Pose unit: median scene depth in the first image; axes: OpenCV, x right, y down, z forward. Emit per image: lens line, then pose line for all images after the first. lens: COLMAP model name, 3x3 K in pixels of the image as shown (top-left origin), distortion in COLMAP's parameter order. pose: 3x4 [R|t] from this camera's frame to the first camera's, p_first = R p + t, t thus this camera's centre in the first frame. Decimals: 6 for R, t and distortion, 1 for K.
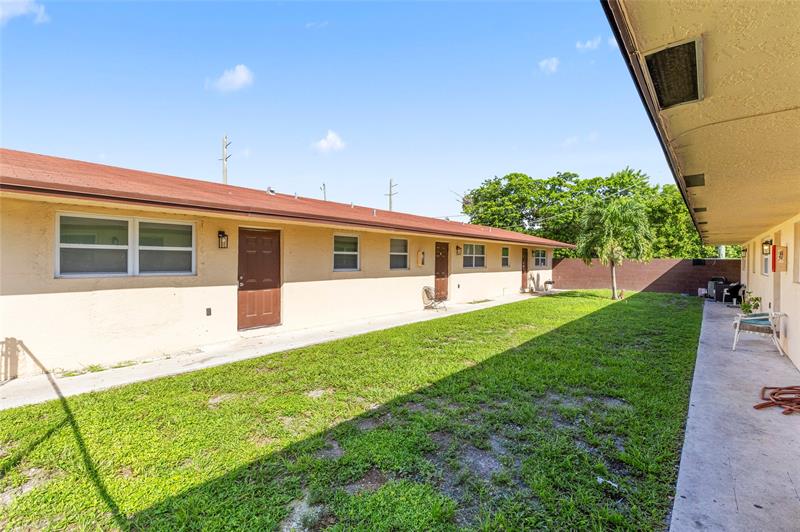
lens RADIAL K [[362.3, 0, 401.6], [0, 362.3, 264.1], [0, 0, 1]] dist [-0.000456, 0.001430]
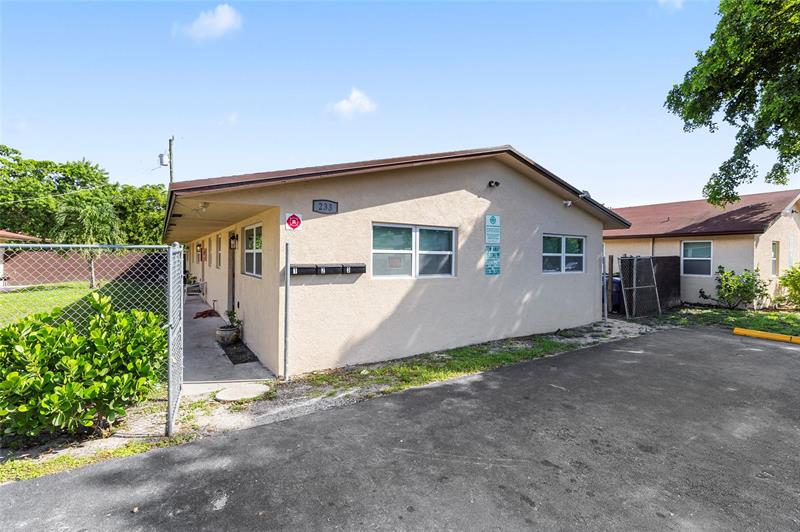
lens RADIAL K [[362.3, 0, 400.6], [0, 362.3, 261.6], [0, 0, 1]] dist [-0.000456, 0.001430]
pose [[0.274540, -0.018501, 0.961398, -0.108466], [0.002912, 0.999826, 0.018409, -0.002994], [-0.961571, -0.002255, 0.274546, -0.111093]]
